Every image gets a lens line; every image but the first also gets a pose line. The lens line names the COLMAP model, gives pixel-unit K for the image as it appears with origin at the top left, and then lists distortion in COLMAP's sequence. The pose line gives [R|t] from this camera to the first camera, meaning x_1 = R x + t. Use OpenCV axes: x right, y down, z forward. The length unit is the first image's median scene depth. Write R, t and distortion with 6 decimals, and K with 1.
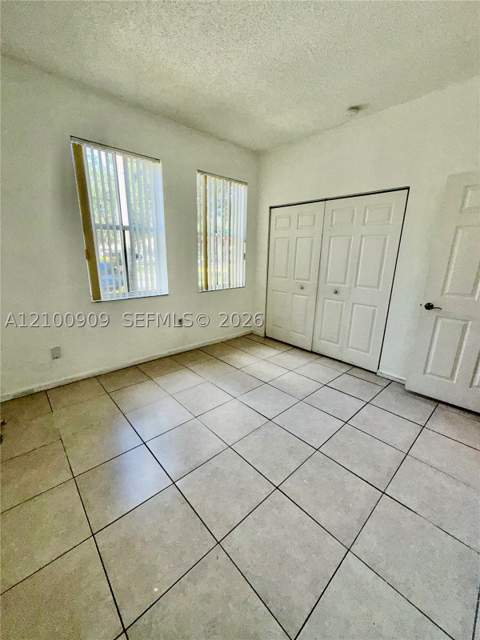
lens RADIAL K [[253.1, 0, 234.9], [0, 253.1, 321.9], [0, 0, 1]] dist [-0.007943, -0.000213]
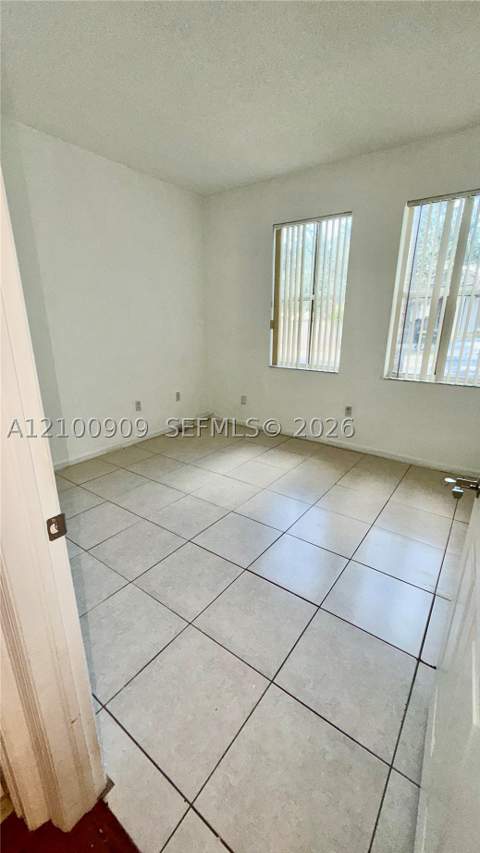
lens RADIAL K [[342.5, 0, 243.5], [0, 342.5, 428.3], [0, 0, 1]] dist [-0.012778, 0.000132]
pose [[0.200429, 0.295169, -0.934186, 1.188045], [-0.248548, 0.937659, 0.242941, -0.202583], [0.947656, 0.183497, 0.261298, 0.658280]]
